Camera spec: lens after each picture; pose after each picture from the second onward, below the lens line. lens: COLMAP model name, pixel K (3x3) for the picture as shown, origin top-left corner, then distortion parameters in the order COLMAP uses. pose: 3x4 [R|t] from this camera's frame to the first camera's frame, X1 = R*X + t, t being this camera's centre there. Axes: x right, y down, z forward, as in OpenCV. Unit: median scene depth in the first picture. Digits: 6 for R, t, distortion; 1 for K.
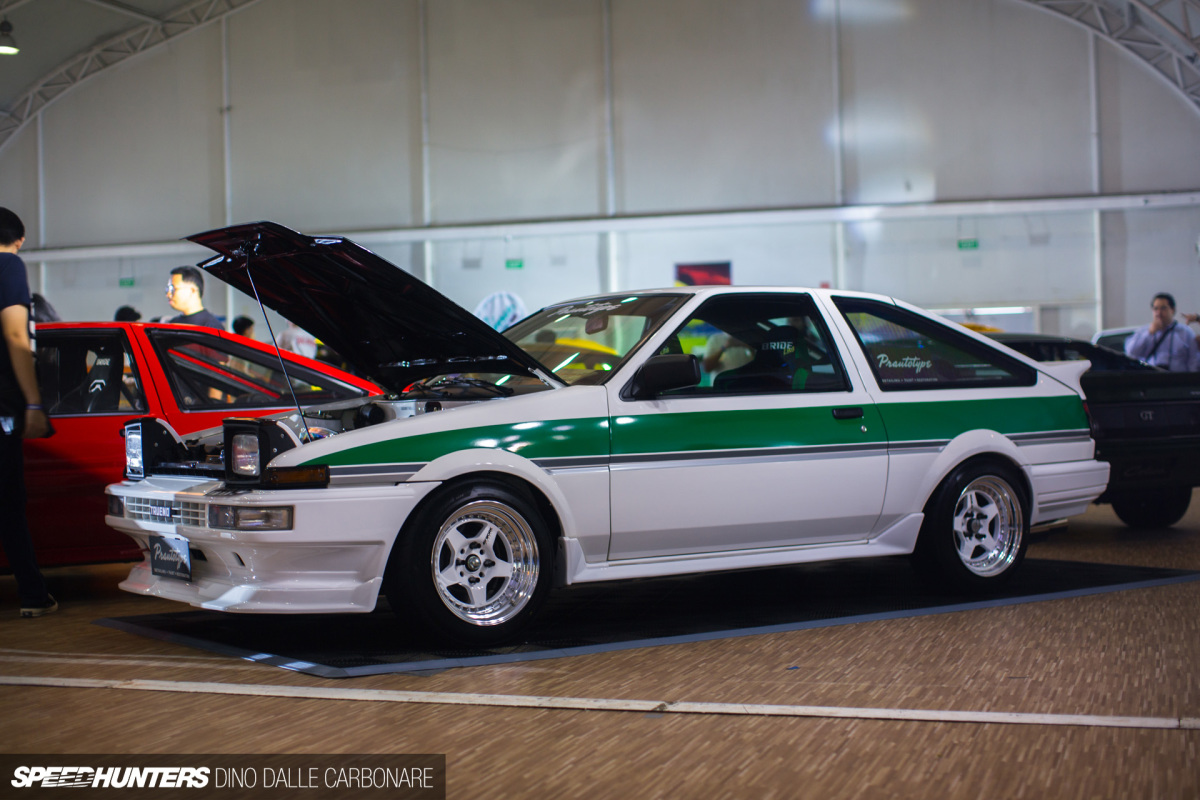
lens RADIAL K [[1701.5, 0, 610.1], [0, 1701.5, 397.0], [0, 0, 1]] dist [-0.114135, 0.000000]
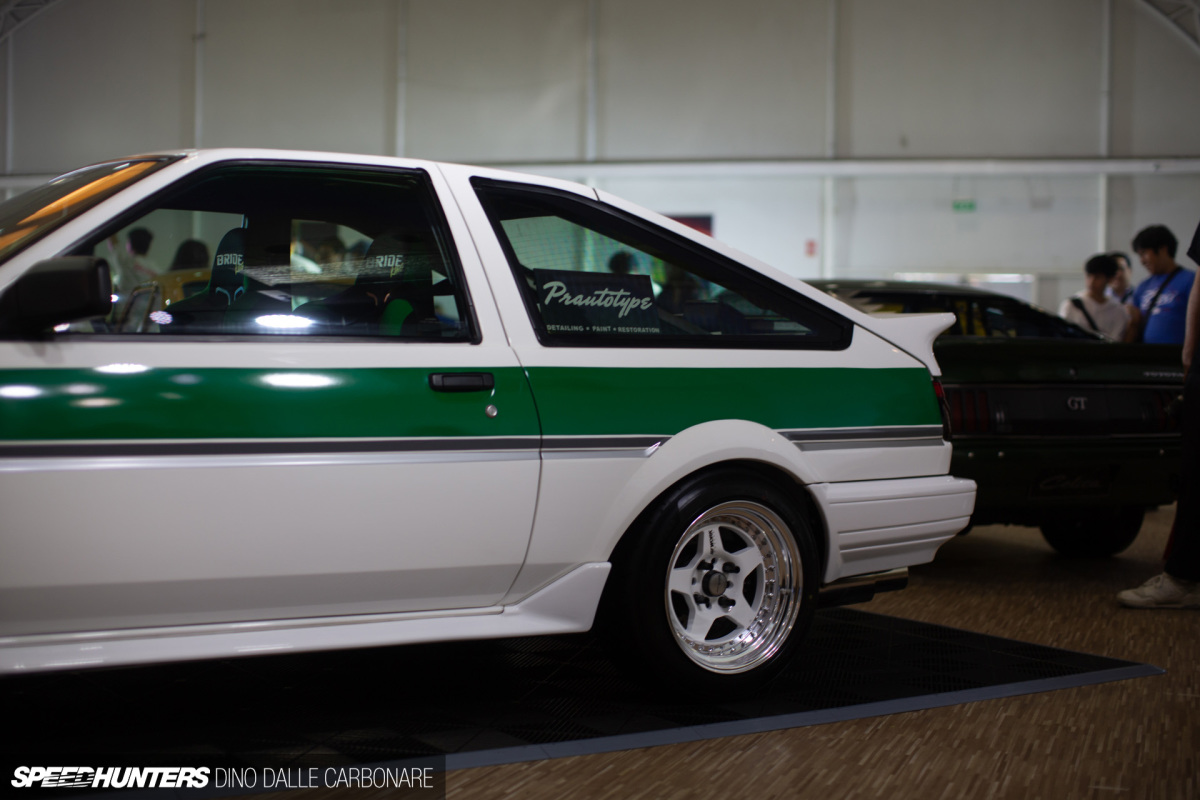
lens RADIAL K [[1701.5, 0, 588.5], [0, 1701.5, 402.7], [0, 0, 1]] dist [-0.114135, 0.000000]
pose [[0.998918, 0.042613, -0.018646, 0.177866], [-0.042056, 0.998685, 0.029304, -0.001590], [0.019871, -0.028488, 0.999397, 0.411198]]
